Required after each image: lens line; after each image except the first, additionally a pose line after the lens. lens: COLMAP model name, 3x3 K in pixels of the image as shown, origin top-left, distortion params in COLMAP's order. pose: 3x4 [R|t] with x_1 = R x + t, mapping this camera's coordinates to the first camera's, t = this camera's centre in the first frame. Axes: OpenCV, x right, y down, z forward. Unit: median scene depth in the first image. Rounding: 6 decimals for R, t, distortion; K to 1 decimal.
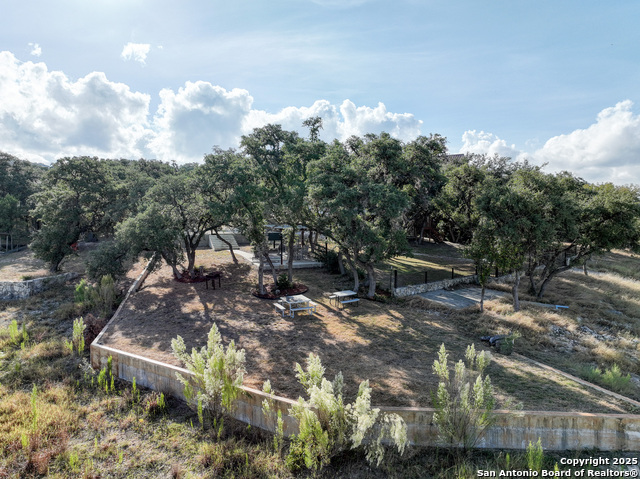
lens RADIAL K [[448.0, 0, 320.0], [0, 448.0, 239.5], [0, 0, 1]] dist [-0.000456, 0.007390]
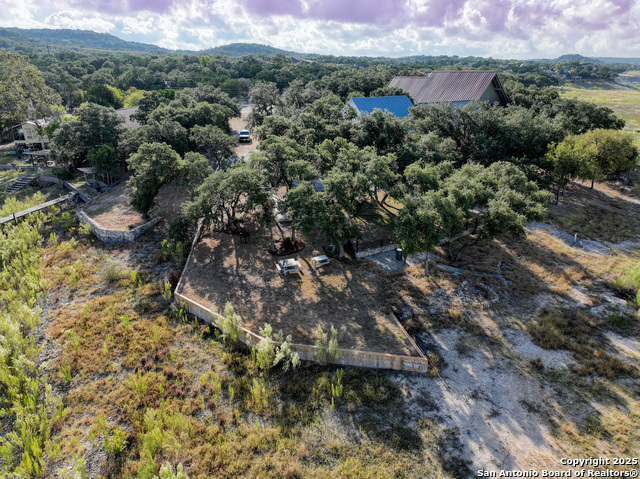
lens RADIAL K [[448.8, 0, 320.0], [0, 448.8, 239.5], [0, 0, 1]] dist [-0.008314, -0.004959]
pose [[0.989201, 0.034862, -0.142360, 0.343554], [0.006131, 0.960607, 0.277842, -0.480271], [0.146438, -0.275714, 0.950020, -0.618779]]
